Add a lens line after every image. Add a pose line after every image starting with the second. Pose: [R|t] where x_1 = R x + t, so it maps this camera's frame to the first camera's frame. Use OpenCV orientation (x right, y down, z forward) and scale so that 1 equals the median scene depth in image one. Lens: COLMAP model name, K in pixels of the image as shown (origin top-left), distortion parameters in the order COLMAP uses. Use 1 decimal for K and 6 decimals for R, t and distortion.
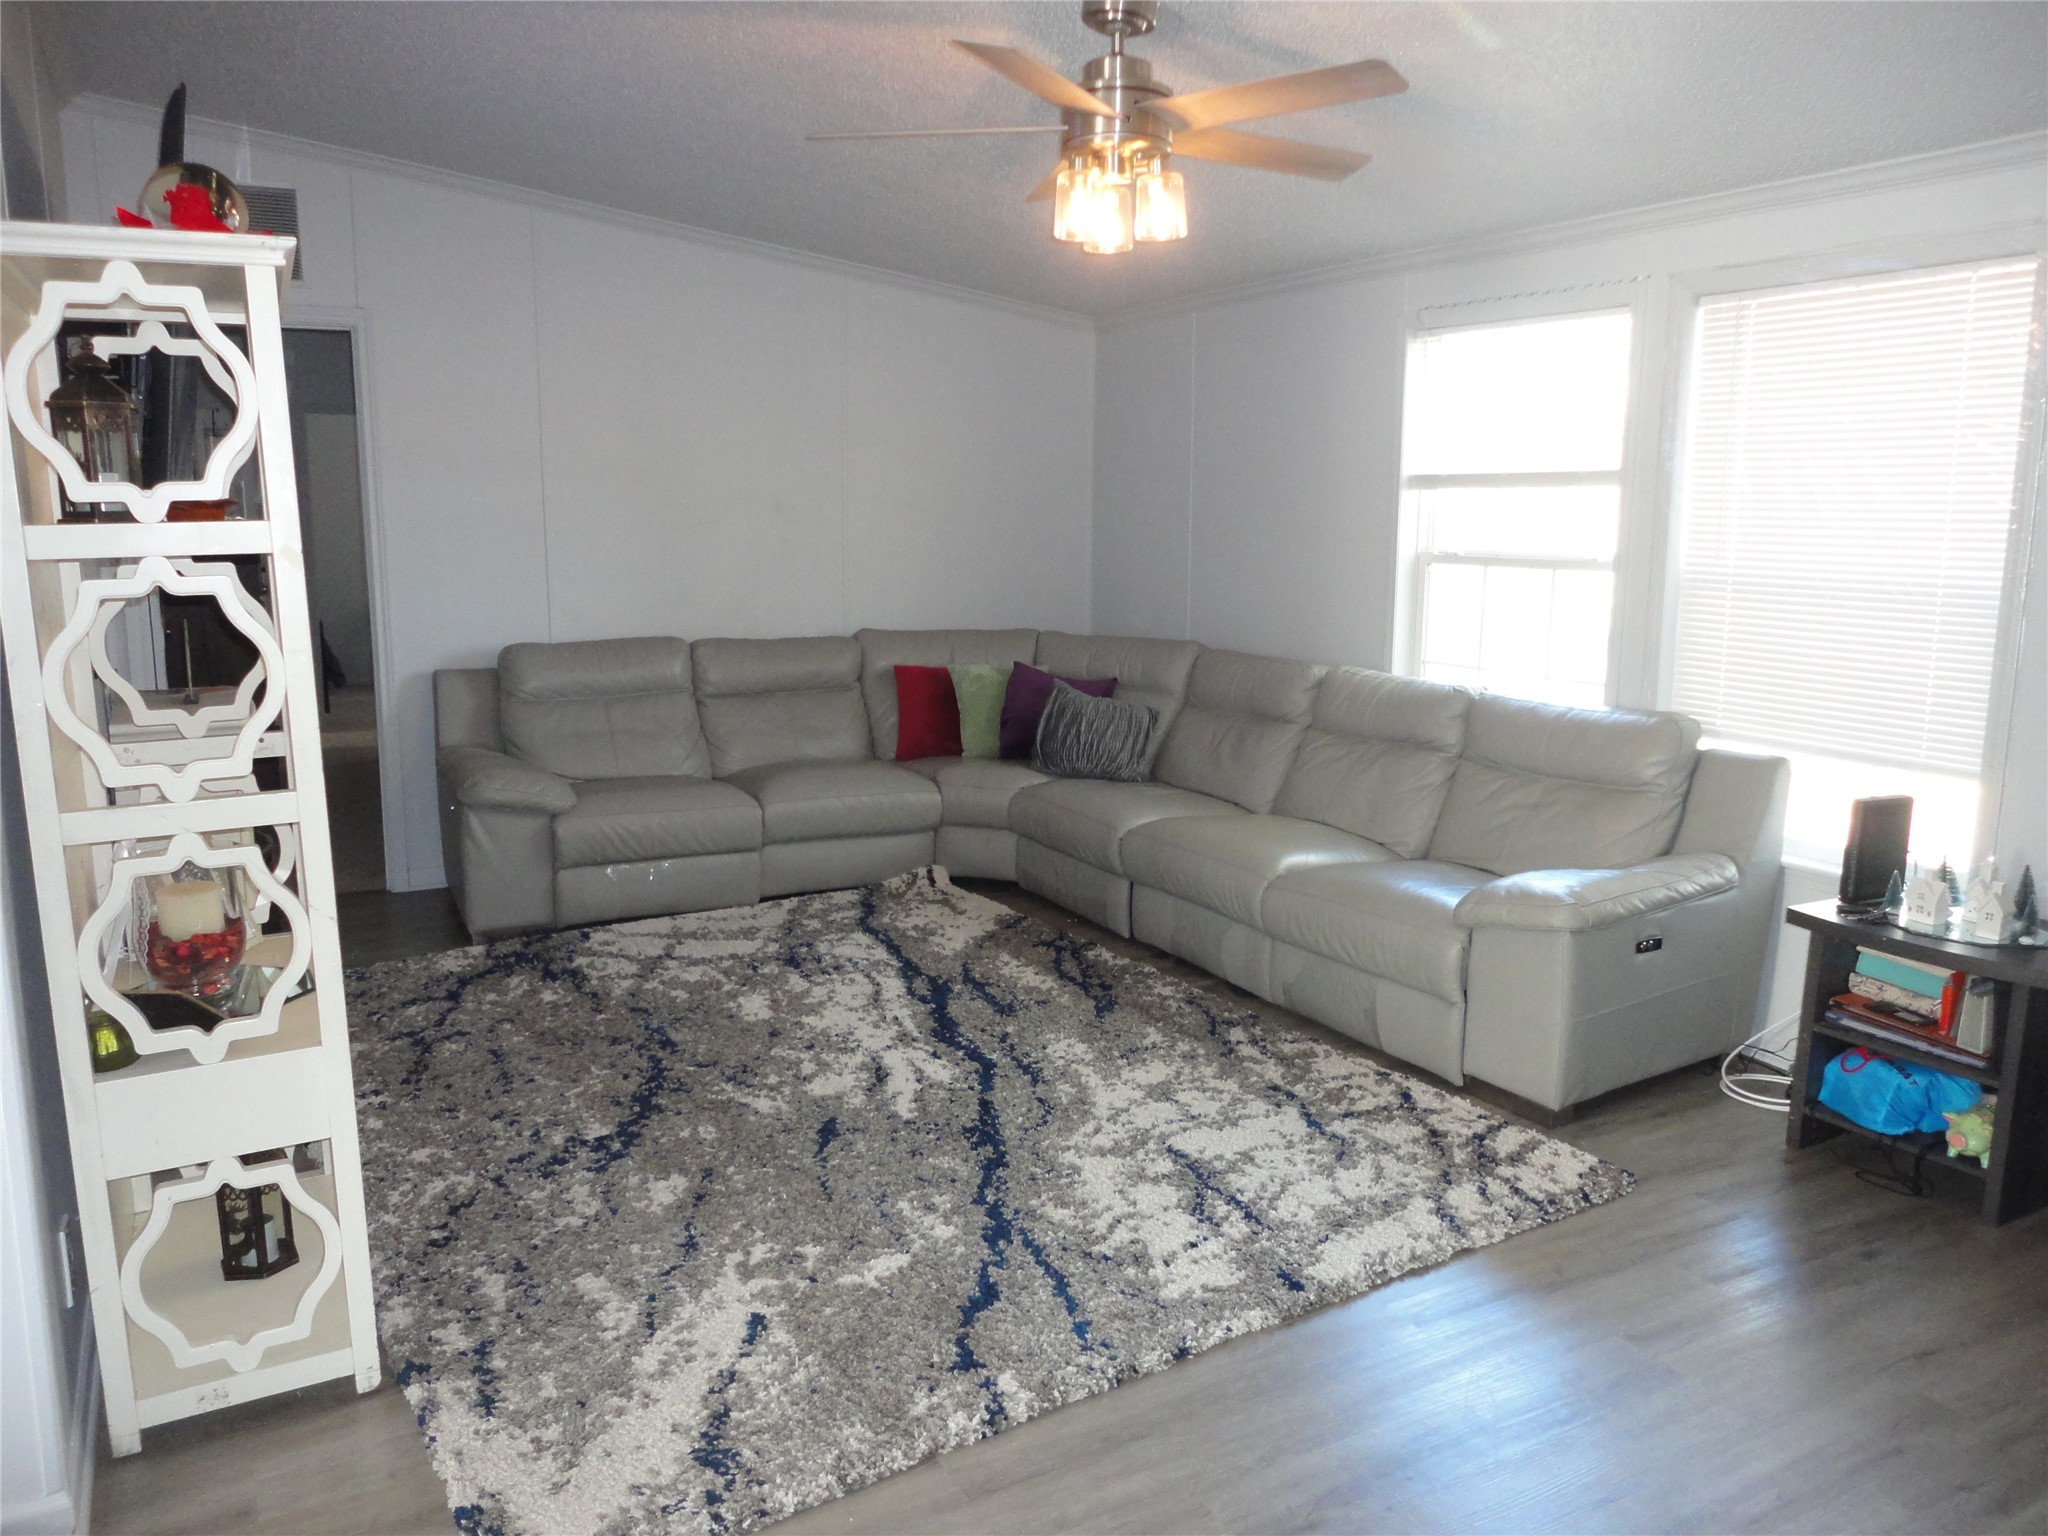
lens RADIAL K [[1472.4, 0, 1018.9], [0, 1472.4, 767.9], [0, 0, 1]] dist [0.025372, -0.053001]
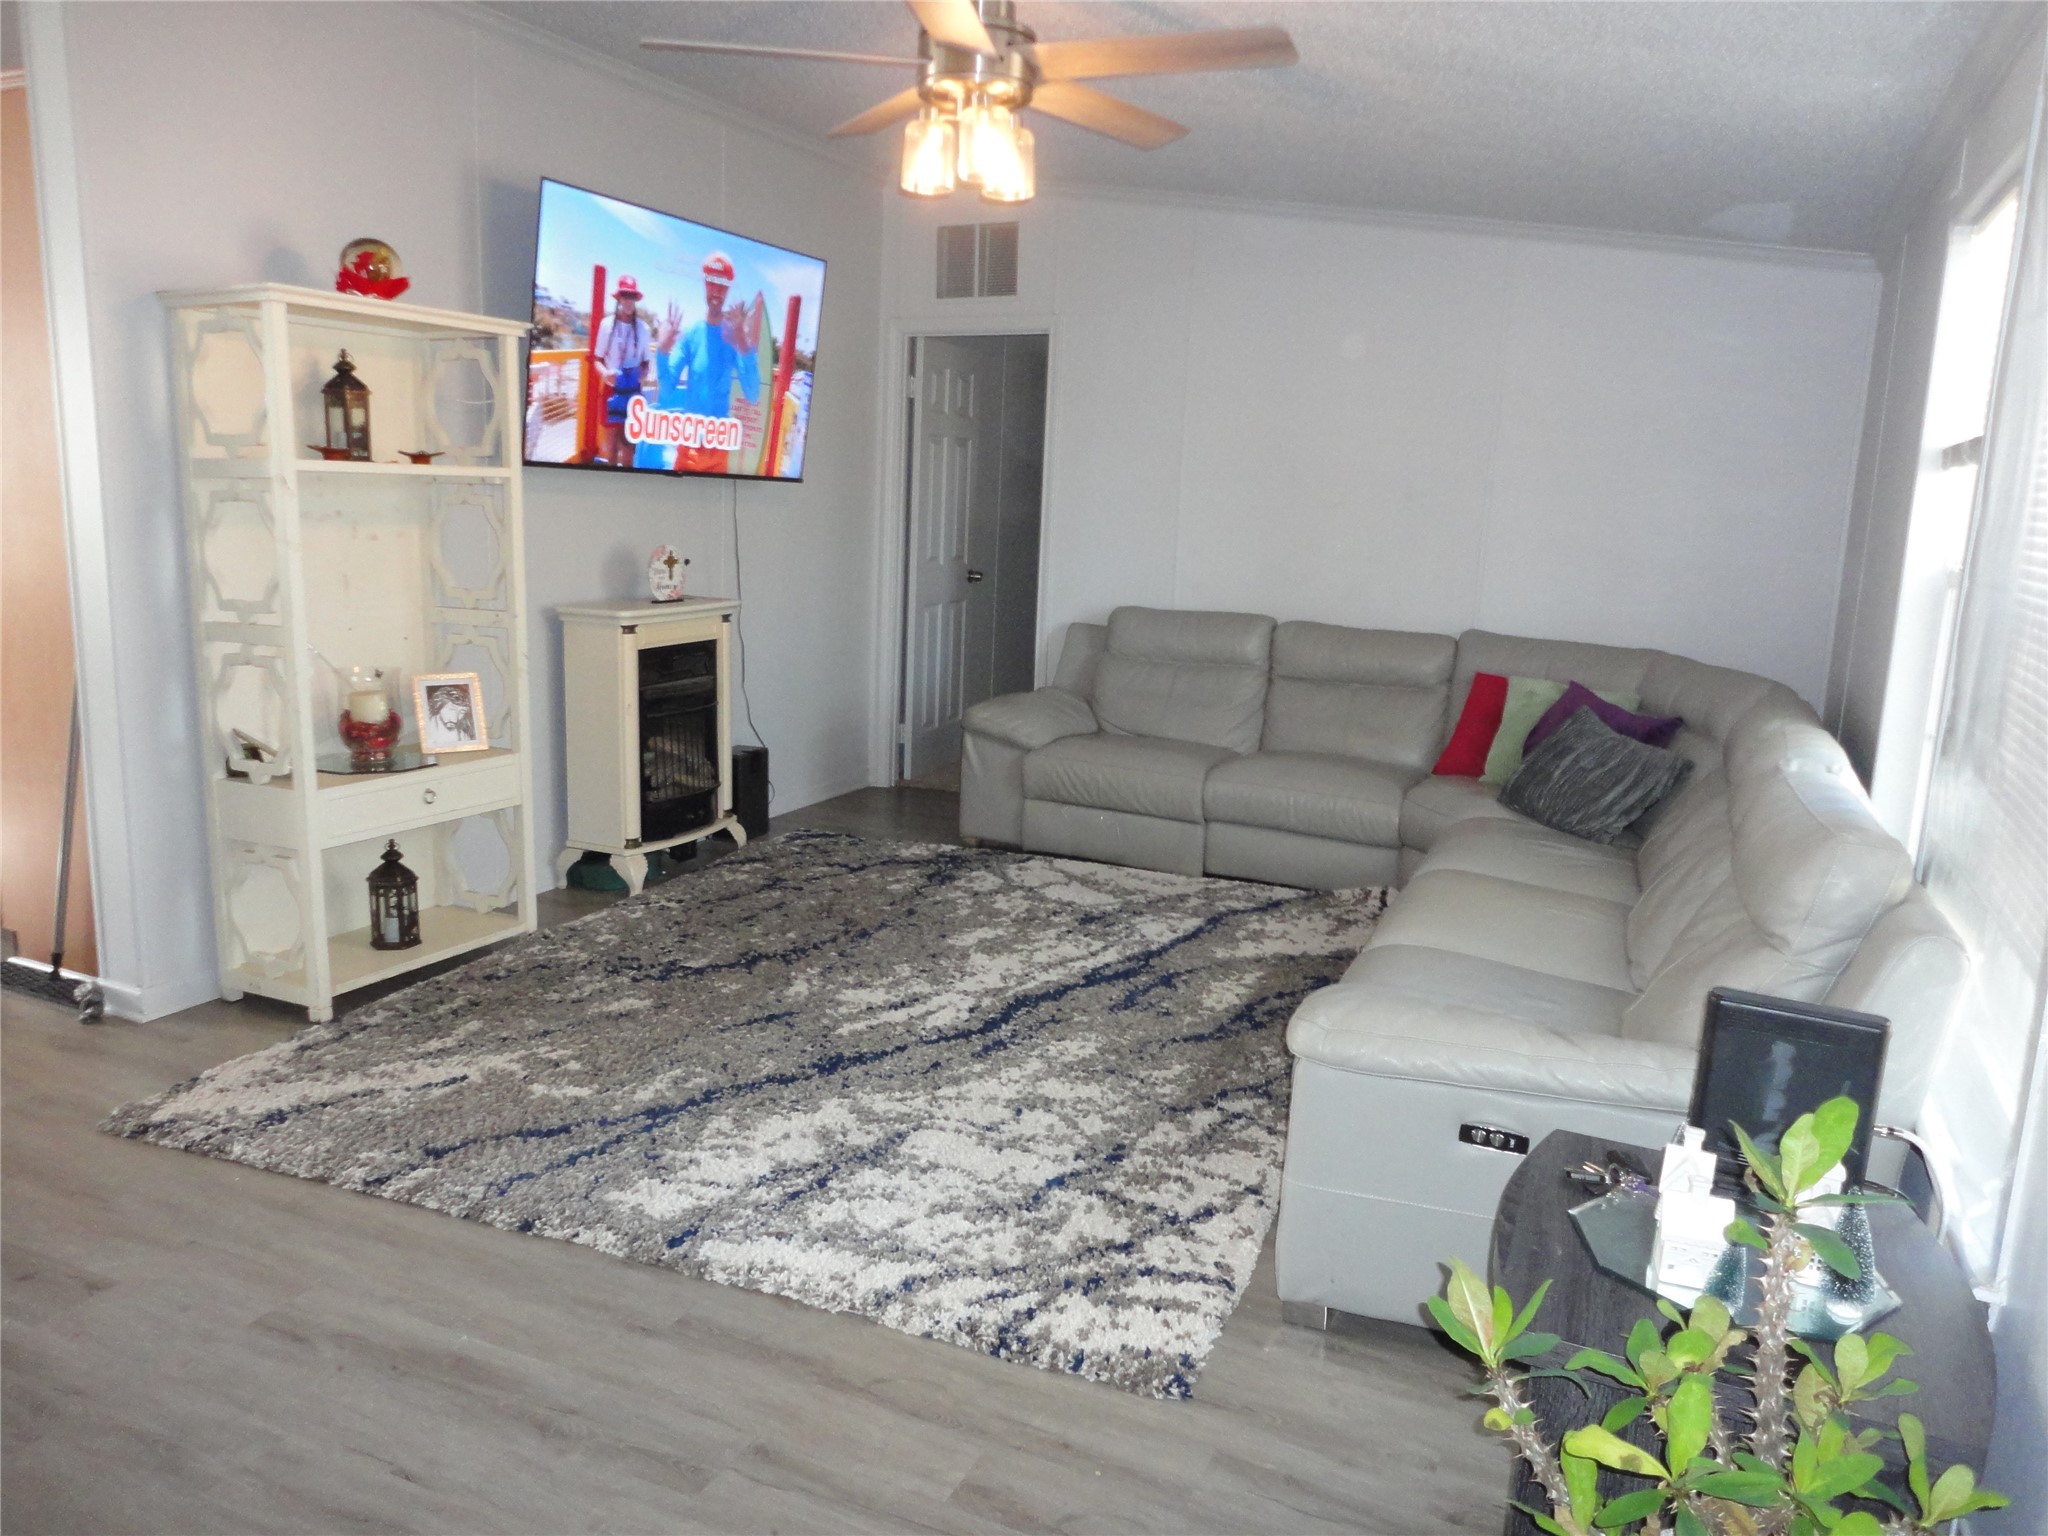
lens RADIAL K [[1472.4, 0, 1018.9], [0, 1472.4, 767.9], [0, 0, 1]] dist [0.025372, -0.053001]
pose [[0.591560, 0.164819, -0.789235, 0.737762], [-0.171321, 0.982224, 0.076711, -0.051953], [0.787849, 0.089833, 0.609281, 0.390618]]
